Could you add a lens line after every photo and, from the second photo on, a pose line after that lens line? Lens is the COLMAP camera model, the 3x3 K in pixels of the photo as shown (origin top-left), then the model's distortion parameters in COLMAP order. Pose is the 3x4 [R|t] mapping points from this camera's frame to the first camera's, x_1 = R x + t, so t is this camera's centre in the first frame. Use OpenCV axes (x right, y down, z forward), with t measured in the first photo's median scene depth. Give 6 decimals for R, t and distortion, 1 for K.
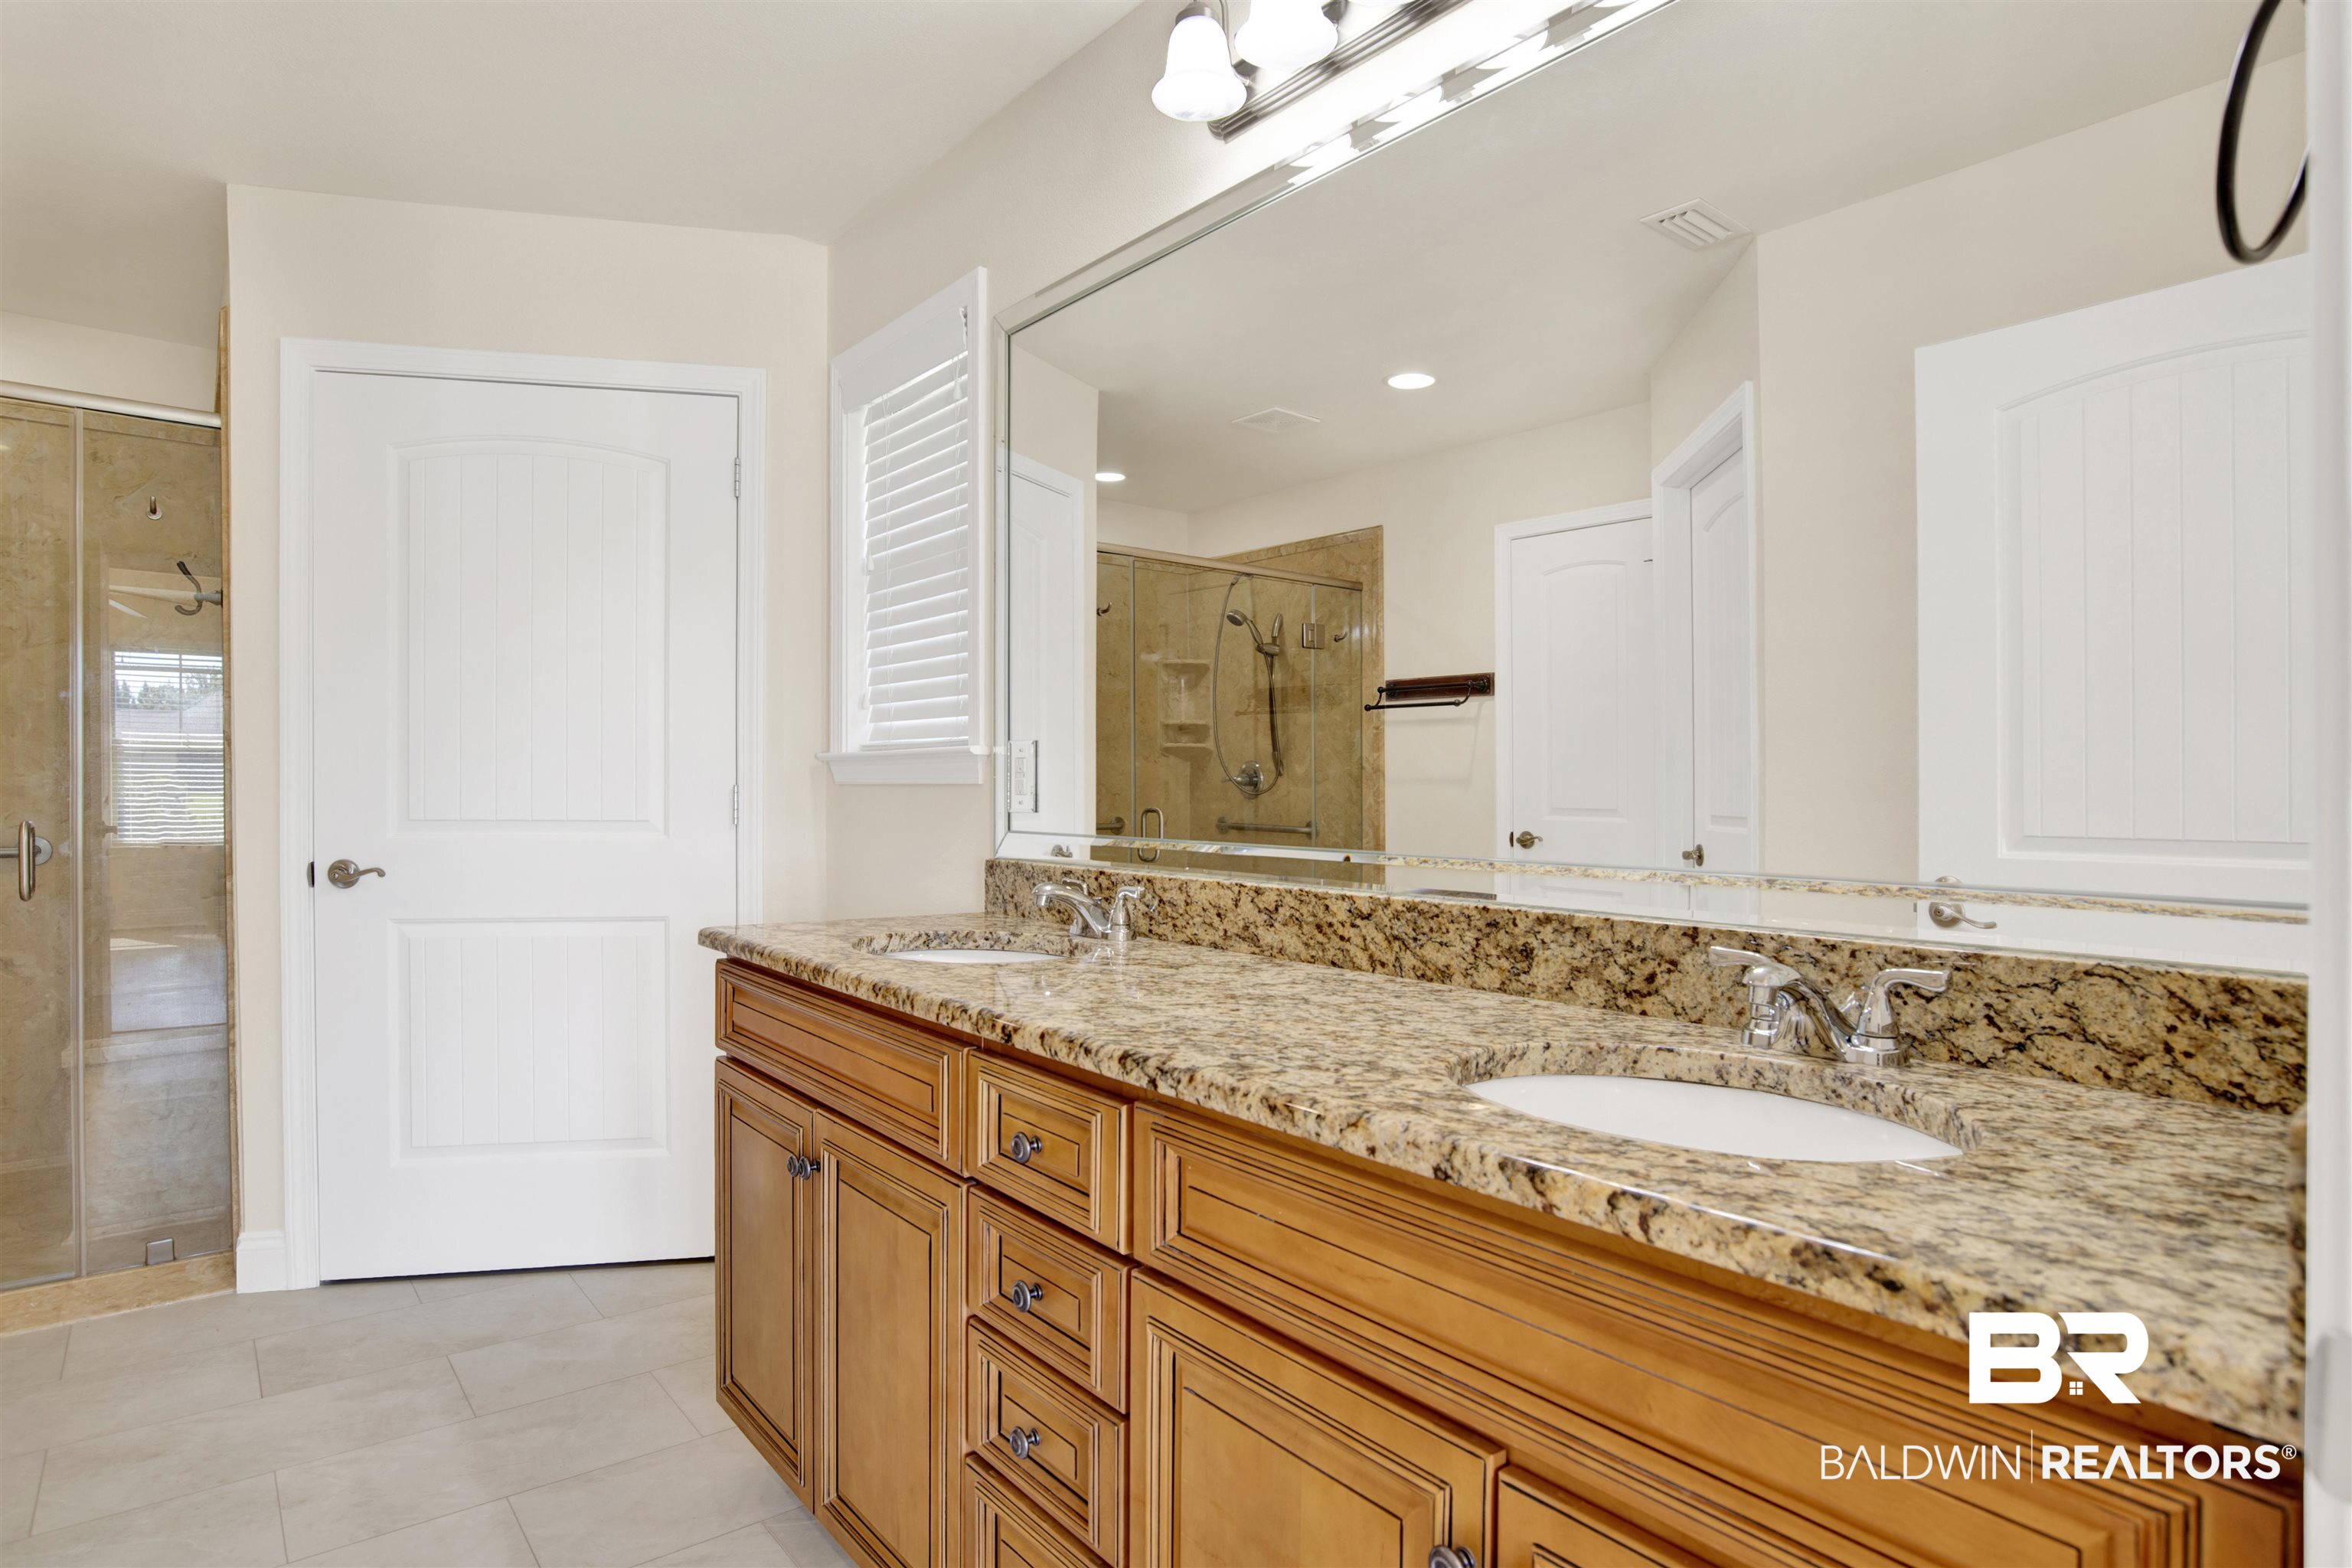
lens RADIAL K [[1271.2, 0, 1169.2], [0, 1271.2, 788.4], [0, 0, 1]] dist [-0.052559, 0.017748]
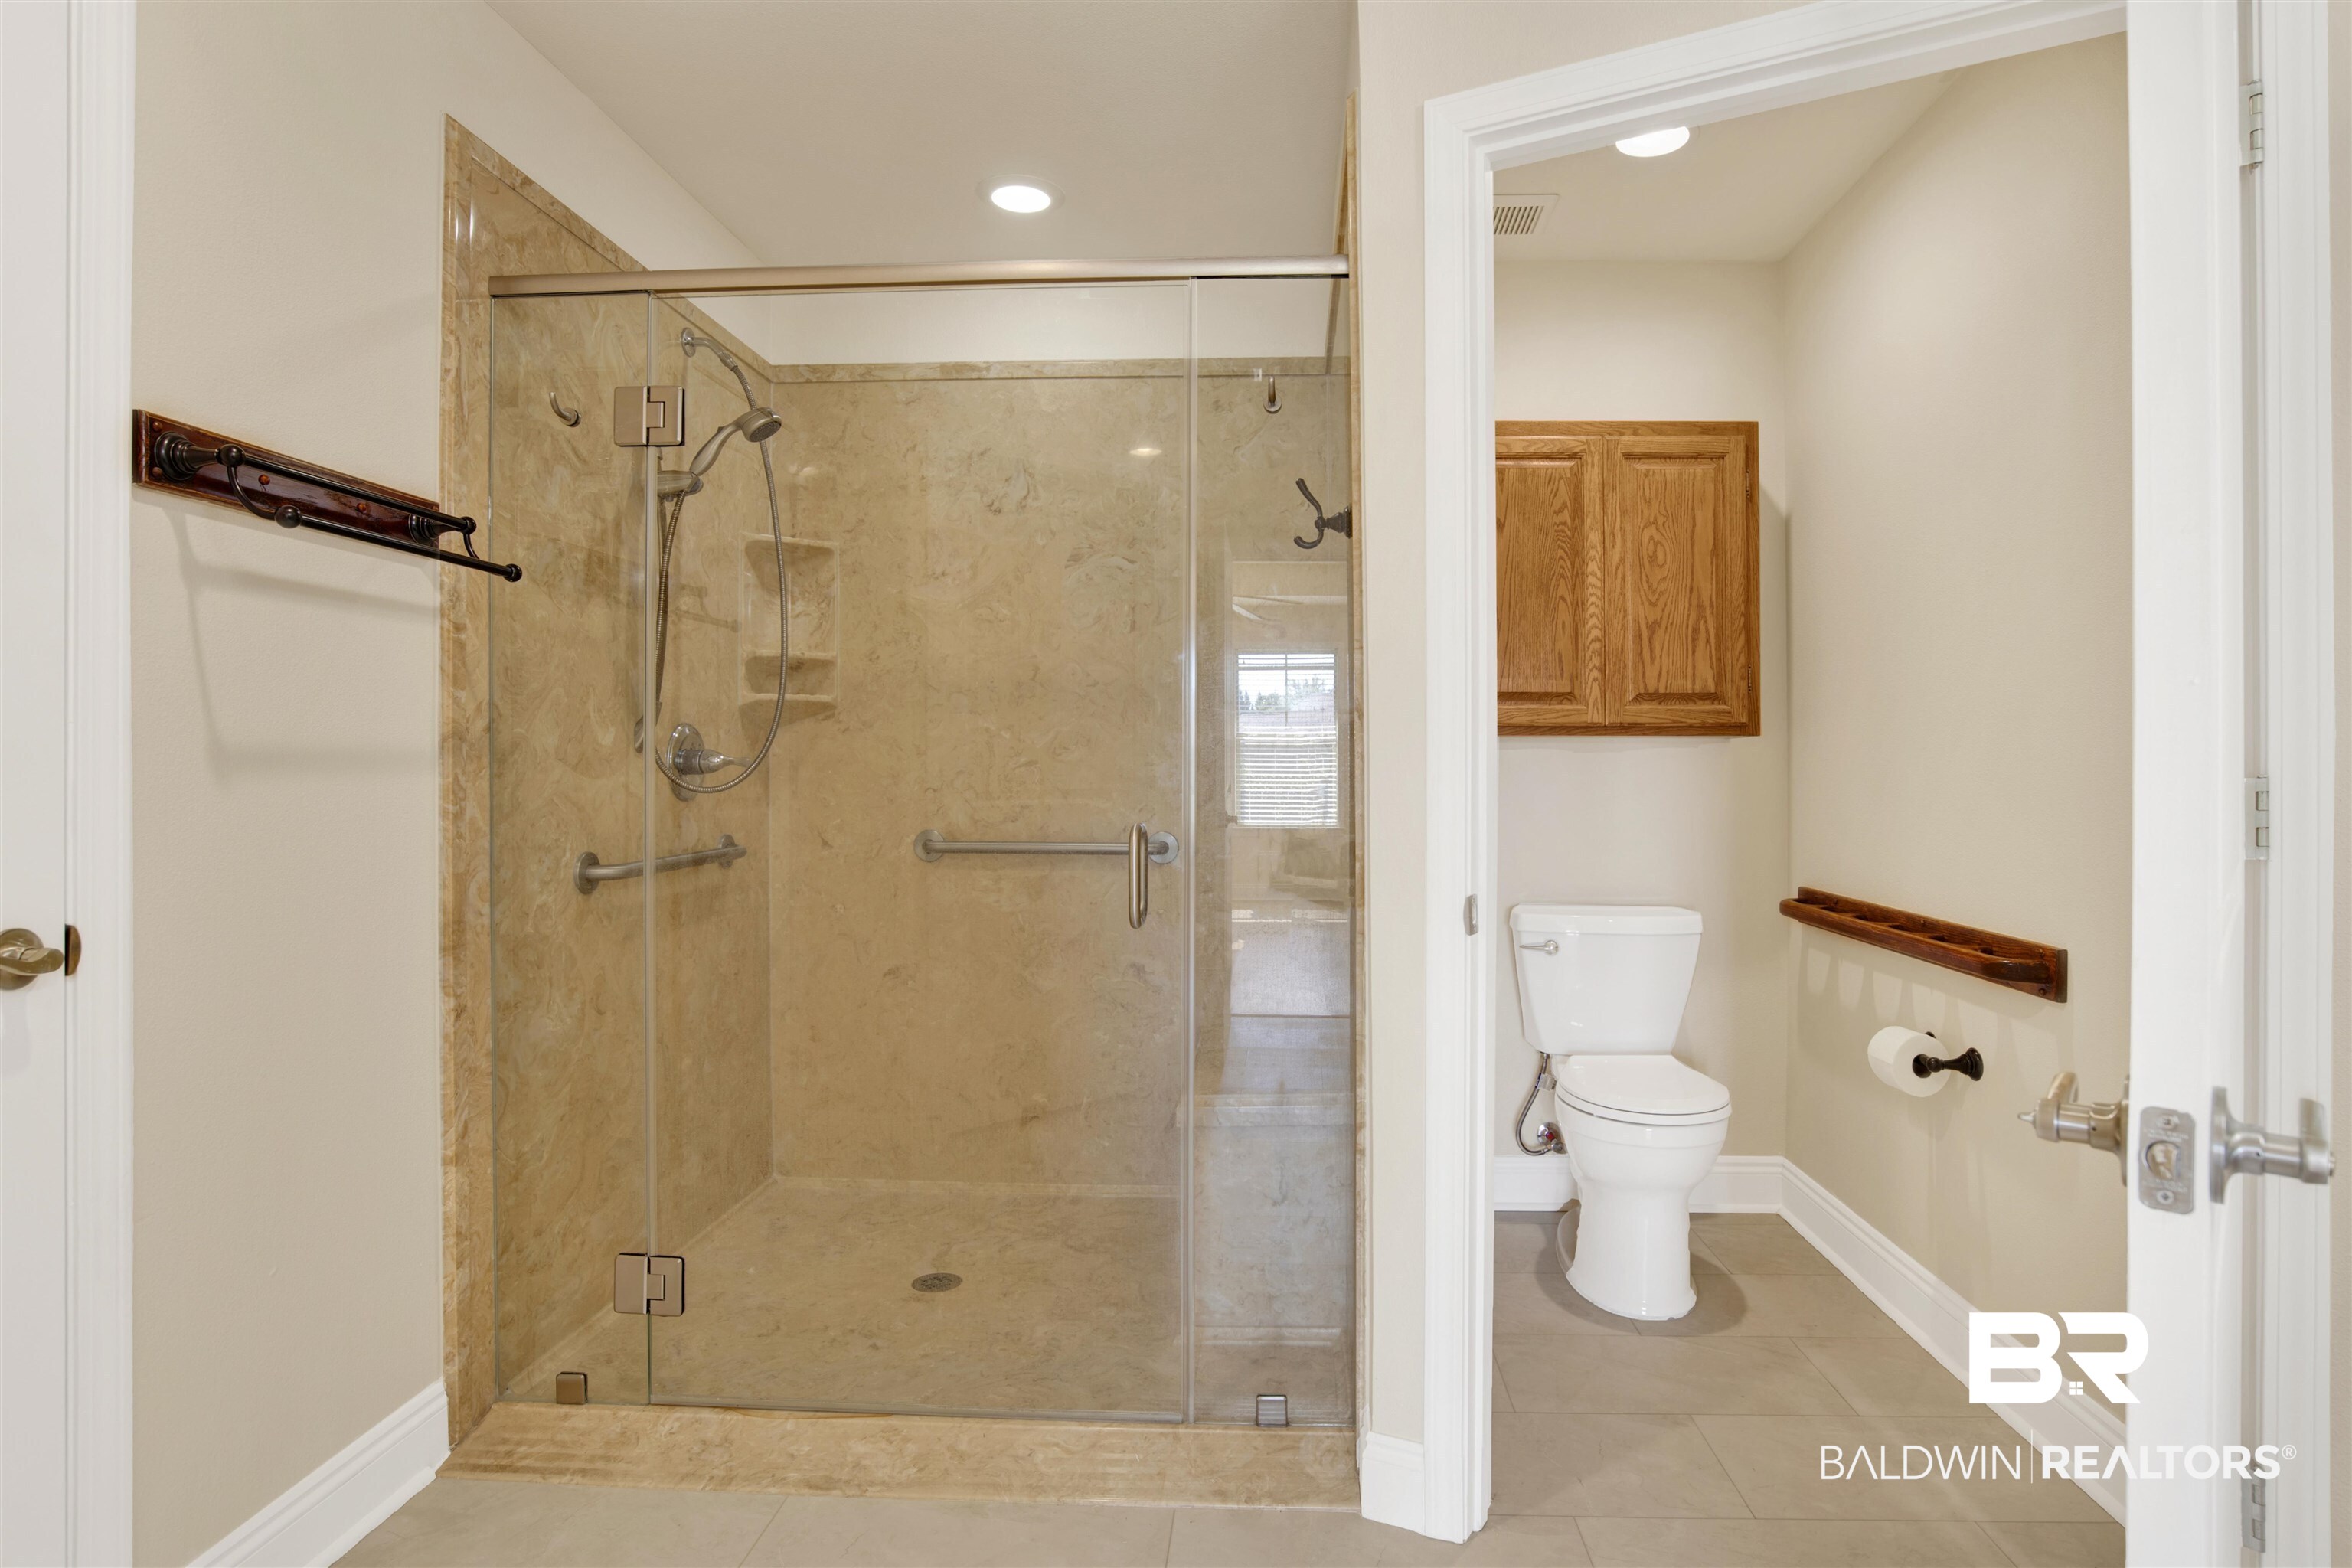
lens RADIAL K [[1271.2, 0, 1189.3], [0, 1271.2, 776.4], [0, 0, 1]] dist [-0.052559, 0.017748]
pose [[0.734142, 0.003026, -0.678989, -0.315320], [-0.003430, 0.999994, 0.000749, -0.002465], [0.678987, 0.001779, 0.734148, 0.376974]]
